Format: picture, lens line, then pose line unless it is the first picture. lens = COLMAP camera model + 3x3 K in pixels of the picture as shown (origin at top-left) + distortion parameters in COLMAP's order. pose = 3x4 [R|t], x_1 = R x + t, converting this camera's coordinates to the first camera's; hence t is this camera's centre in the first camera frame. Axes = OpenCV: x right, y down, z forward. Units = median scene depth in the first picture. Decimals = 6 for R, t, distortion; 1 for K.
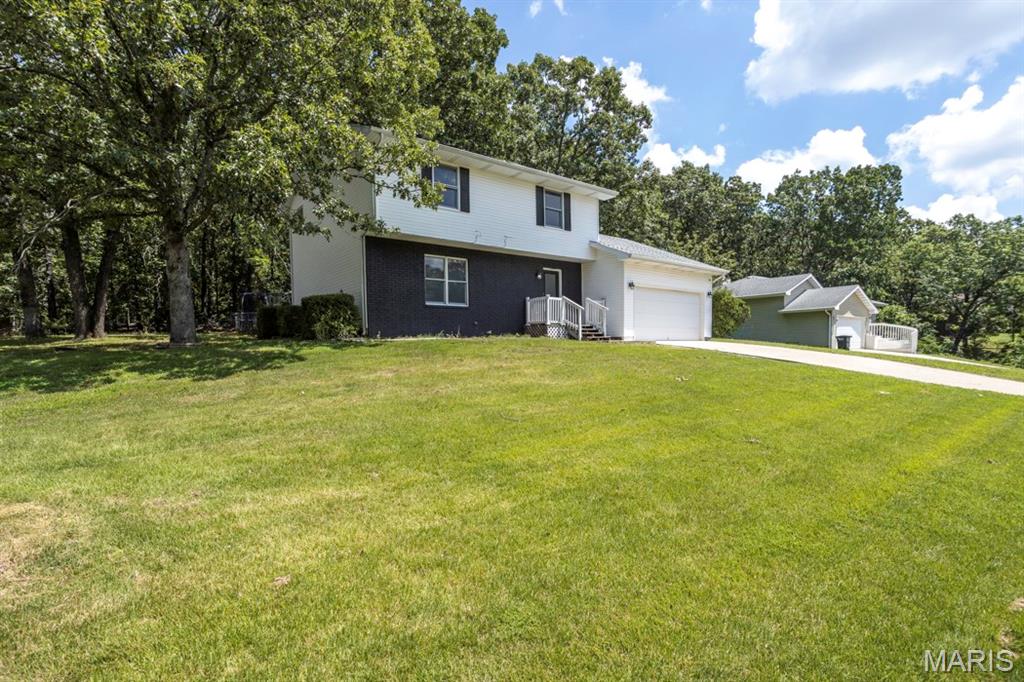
lens RADIAL K [[505.5, 0, 512.0], [0, 505.5, 341.0], [0, 0, 1]] dist [-0.030913, 0.036399]
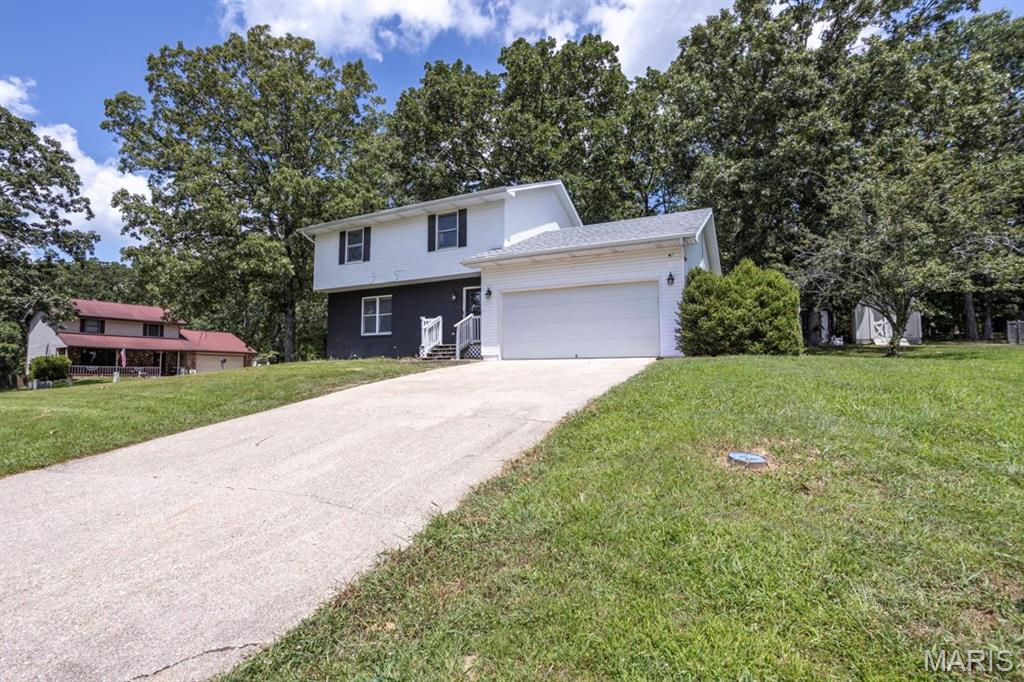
lens RADIAL K [[505.5, 0, 512.0], [0, 505.5, 341.0], [0, 0, 1]] dist [-0.030913, 0.036399]
pose [[0.400882, -0.059645, -0.914186, 1.035647], [-0.006566, 0.997666, -0.067971, 0.026569], [0.916106, 0.033251, 0.399554, 0.714930]]
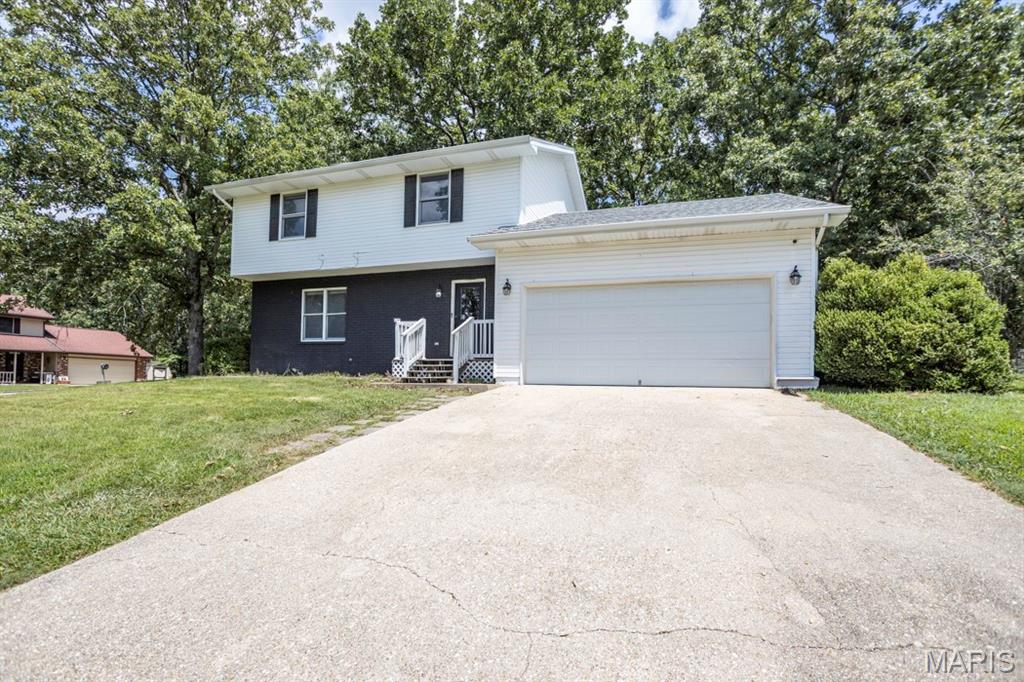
lens RADIAL K [[501.9, 0, 513.9], [0, 501.9, 375.6], [0, 0, 1]] dist [-0.028959, 0.021342]
pose [[0.536223, -0.003355, -0.844070, 0.737954], [-0.024809, 0.999497, -0.019733, 0.002174], [0.843712, 0.031522, 0.535870, 0.715109]]
